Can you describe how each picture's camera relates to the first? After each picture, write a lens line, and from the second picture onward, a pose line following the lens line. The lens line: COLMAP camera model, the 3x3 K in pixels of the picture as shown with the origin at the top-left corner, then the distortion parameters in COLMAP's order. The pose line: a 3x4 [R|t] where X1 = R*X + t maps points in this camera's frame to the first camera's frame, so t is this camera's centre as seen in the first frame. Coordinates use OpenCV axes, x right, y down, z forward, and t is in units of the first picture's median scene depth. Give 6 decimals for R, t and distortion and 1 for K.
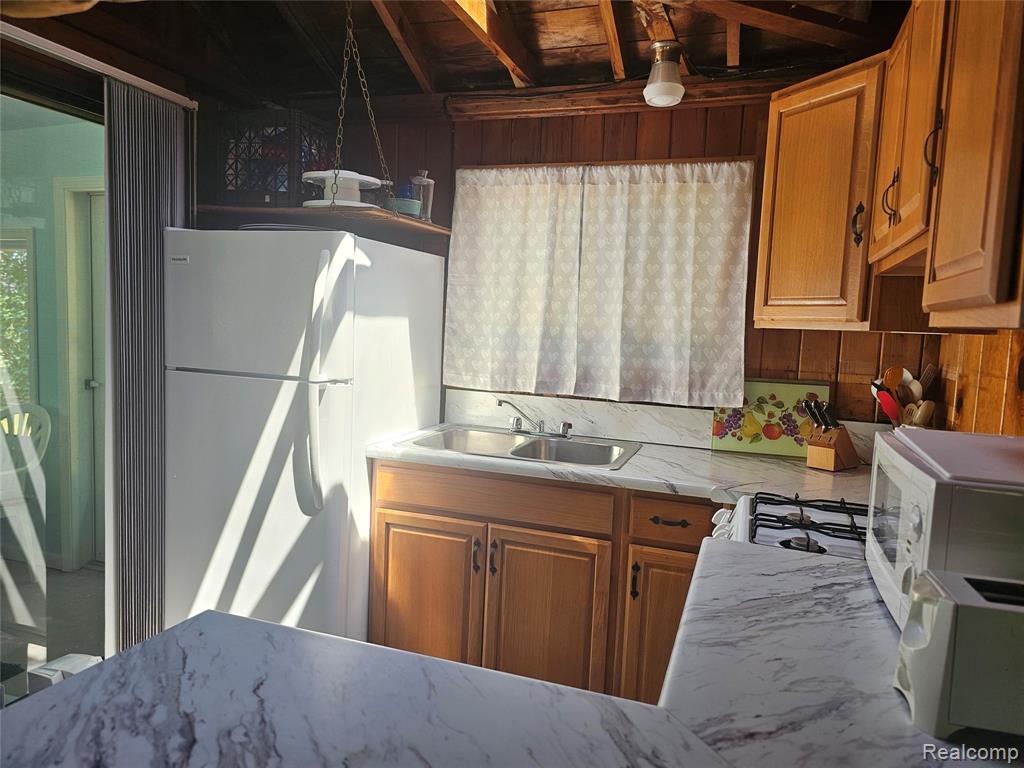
lens RADIAL K [[699.8, 0, 512.6], [0, 699.8, 386.7], [0, 0, 1]] dist [0.010828, -0.001556]
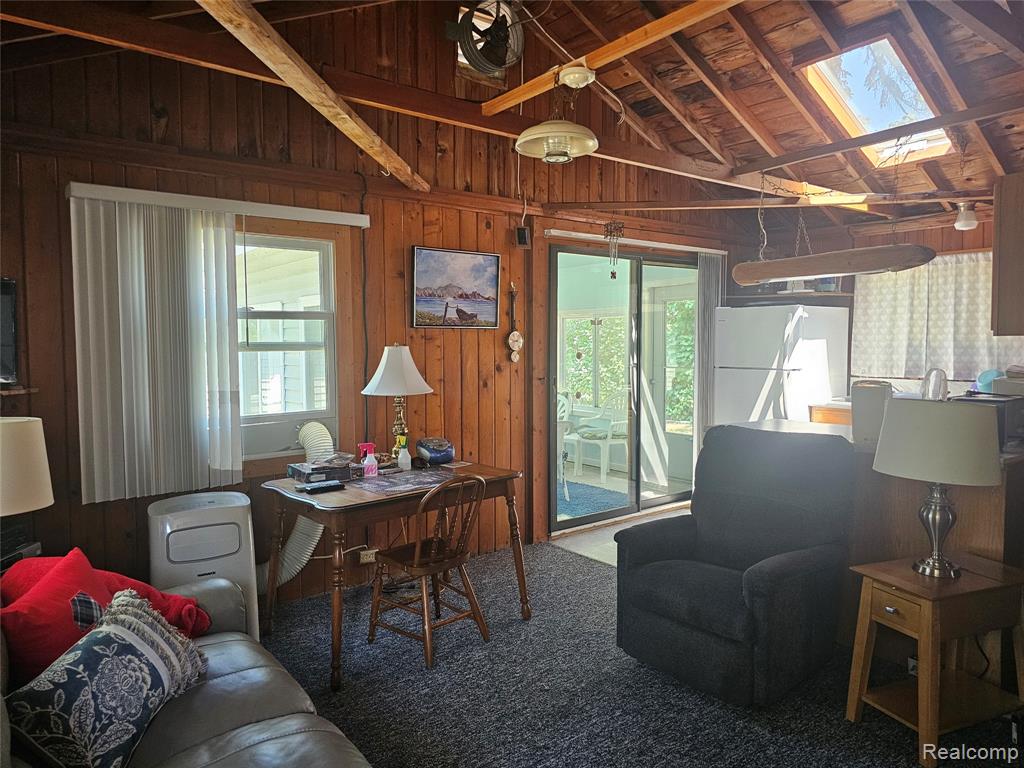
lens RADIAL K [[699.8, 0, 512.5], [0, 699.8, 384.1], [0, 0, 1]] dist [0.010828, -0.001556]
pose [[0.838994, -0.012318, -0.544002, 0.185693], [-0.008182, 0.999345, -0.035247, 0.108271], [0.544080, 0.034023, 0.838344, -1.200361]]
